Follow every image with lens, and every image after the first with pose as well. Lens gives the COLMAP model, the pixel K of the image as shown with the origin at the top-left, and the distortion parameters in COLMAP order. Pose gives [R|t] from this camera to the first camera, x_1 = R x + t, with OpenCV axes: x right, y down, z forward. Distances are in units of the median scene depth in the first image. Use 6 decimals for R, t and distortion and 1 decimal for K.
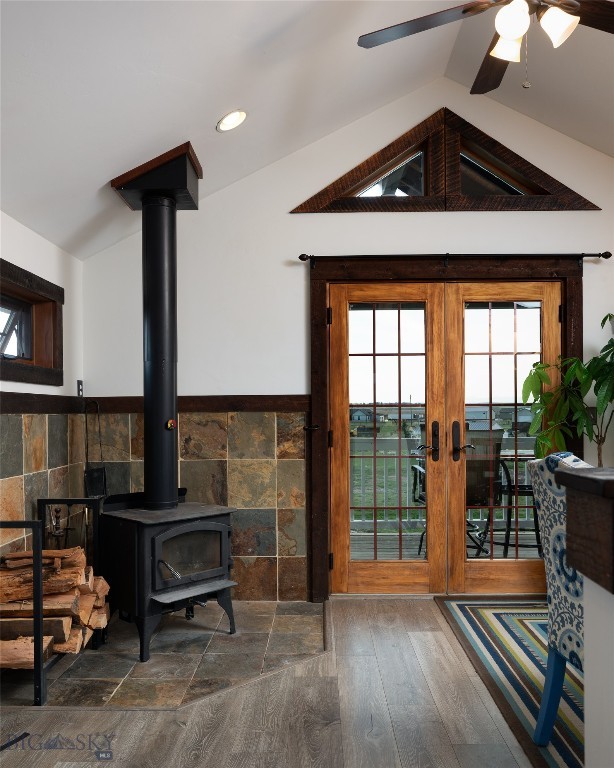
lens RADIAL K [[699.2, 0, 305.3], [0, 699.2, 412.9], [0, 0, 1]] dist [0.011944, 0.000000]
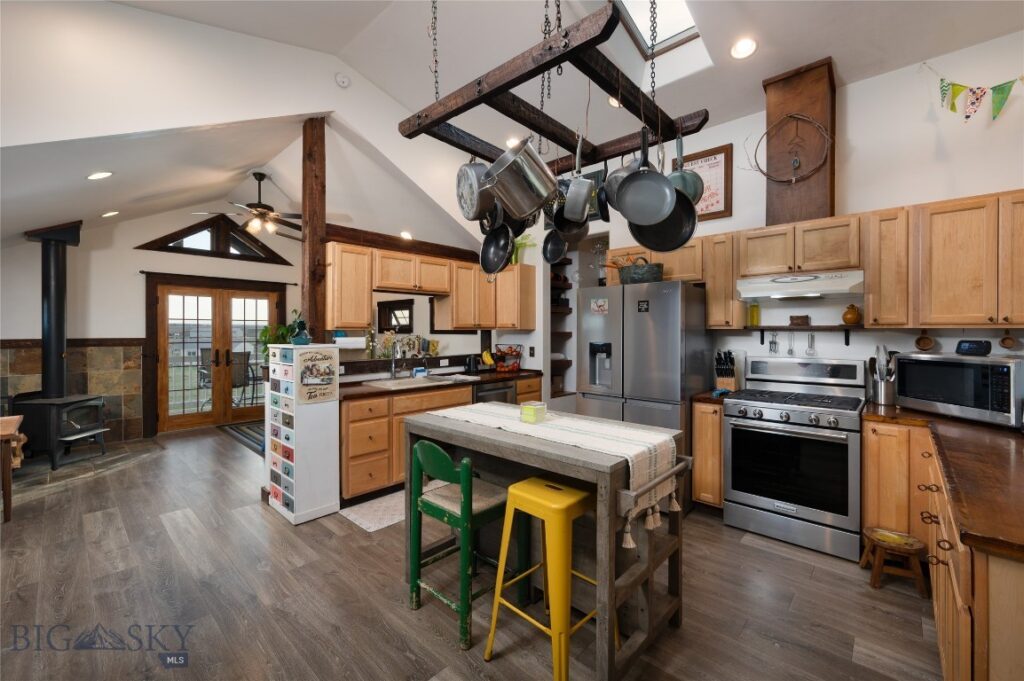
lens RADIAL K [[423.9, 0, 513.9], [0, 423.9, 333.7], [0, 0, 1]] dist [-0.000169, 0.000029]
pose [[0.671736, 0.003727, 0.740782, -0.189325], [-0.004031, 0.999991, -0.001376, -0.041370], [-0.740780, -0.002062, 0.671745, -0.649897]]
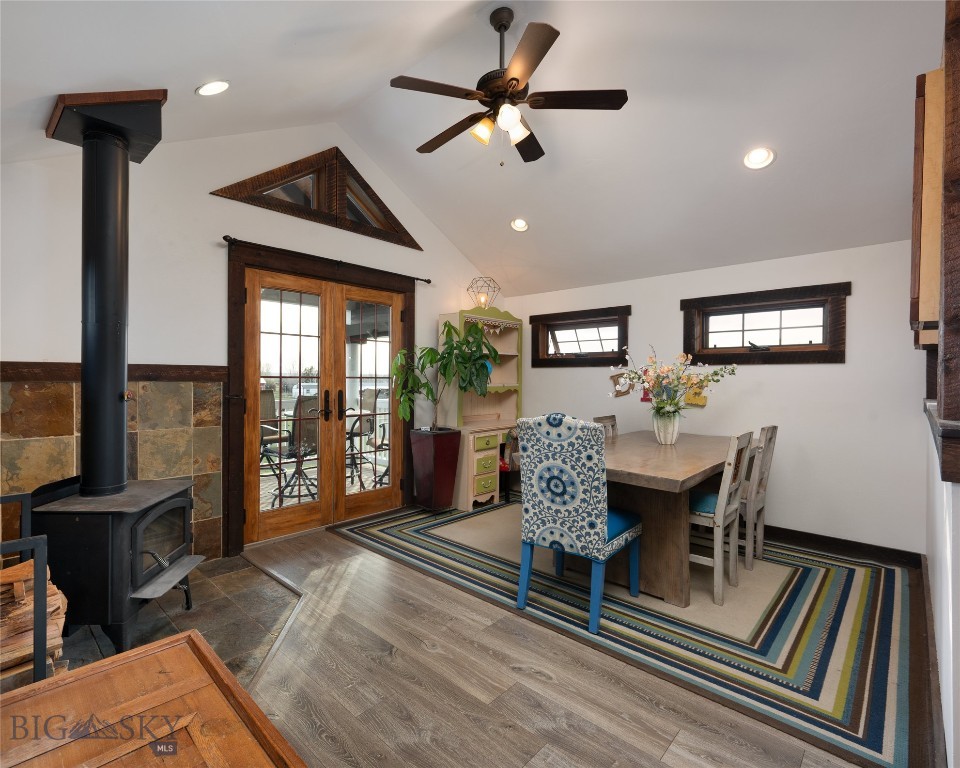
lens RADIAL K [[480.5, 0, 440.6], [0, 480.5, 381.2], [0, 0, 1]] dist [0.000487, -0.000845]
pose [[0.689906, 0.007416, 0.723861, -0.304591], [-0.007928, 0.999965, -0.002688, -0.003312], [-0.723856, -0.003885, 0.689940, 0.246848]]
